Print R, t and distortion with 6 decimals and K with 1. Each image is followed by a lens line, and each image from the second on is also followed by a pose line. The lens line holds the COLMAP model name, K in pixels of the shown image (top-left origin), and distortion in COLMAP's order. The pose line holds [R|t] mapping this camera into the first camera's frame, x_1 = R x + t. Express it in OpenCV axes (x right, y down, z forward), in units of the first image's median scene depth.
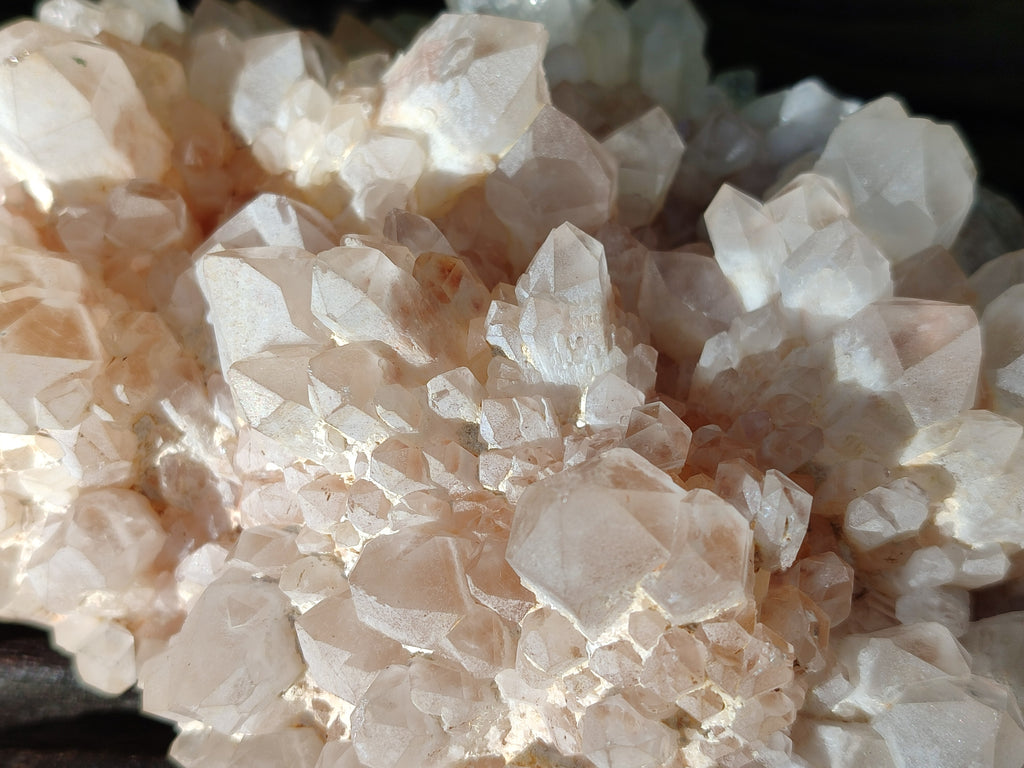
lens RADIAL K [[1537.0, 0, 512.0], [0, 1537.0, 384.0], [0, 0, 1]] dist [0.366977, -2.645028]
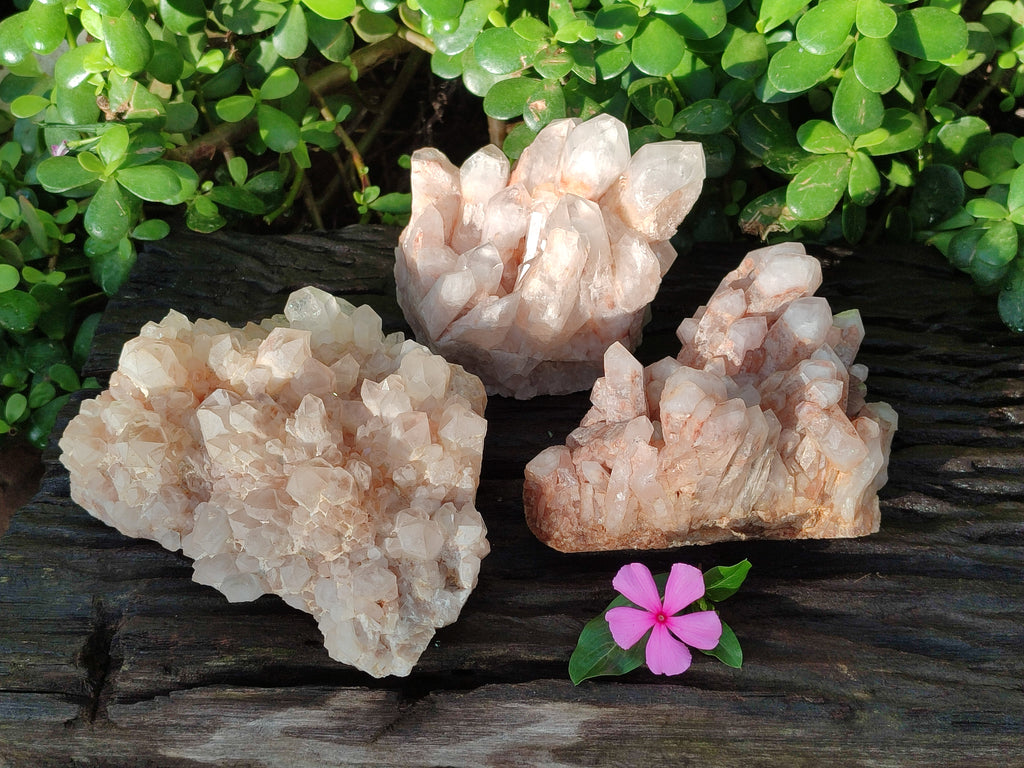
lens RADIAL K [[1537.0, 0, 512.0], [0, 1537.0, 384.0], [0, 0, 1]] dist [0.366977, -2.645028]
pose [[0.998711, -0.048839, -0.013843, 0.503039], [0.047325, 0.994438, -0.094097, 0.201088], [0.018362, 0.093320, 0.995467, -2.224442]]
